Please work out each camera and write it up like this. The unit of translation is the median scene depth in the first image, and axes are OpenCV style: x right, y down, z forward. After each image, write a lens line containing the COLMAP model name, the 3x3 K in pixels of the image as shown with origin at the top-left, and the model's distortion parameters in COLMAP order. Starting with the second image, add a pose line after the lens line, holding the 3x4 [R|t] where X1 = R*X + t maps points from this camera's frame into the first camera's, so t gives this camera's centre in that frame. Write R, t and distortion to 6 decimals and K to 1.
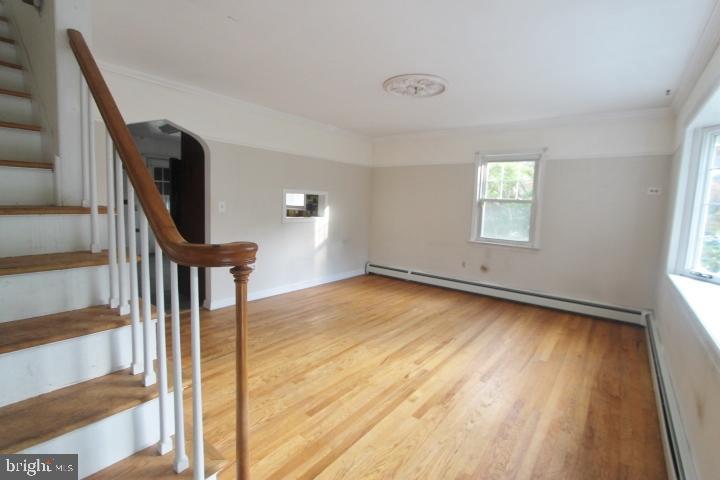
lens RADIAL K [[336.0, 0, 368.1], [0, 336.0, 233.8], [0, 0, 1]] dist [-0.023338, 0.004539]
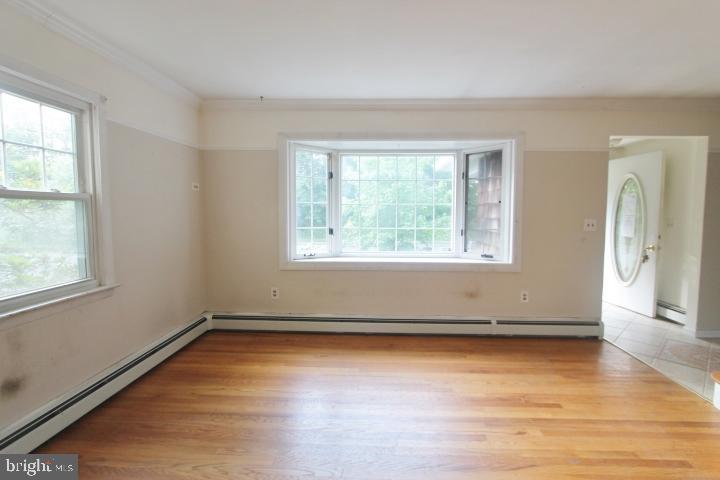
lens RADIAL K [[336.0, 0, 368.1], [0, 336.0, 233.8], [0, 0, 1]] dist [-0.023338, 0.004539]
pose [[-0.572758, -0.102152, 0.813335, -0.199556], [0.049987, 0.986006, 0.159040, -0.135003], [-0.818199, 0.131748, -0.559636, 1.249788]]
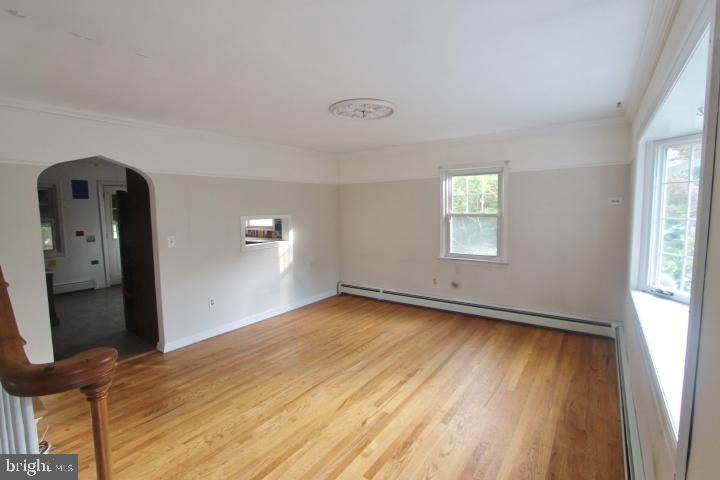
lens RADIAL K [[336.0, 0, 368.1], [0, 336.0, 233.8], [0, 0, 1]] dist [-0.023338, 0.004539]
pose [[0.997480, -0.057740, 0.041238, 0.089319], [0.058356, 0.998199, -0.013881, -0.067048], [-0.040363, 0.016252, 0.999053, 0.043958]]
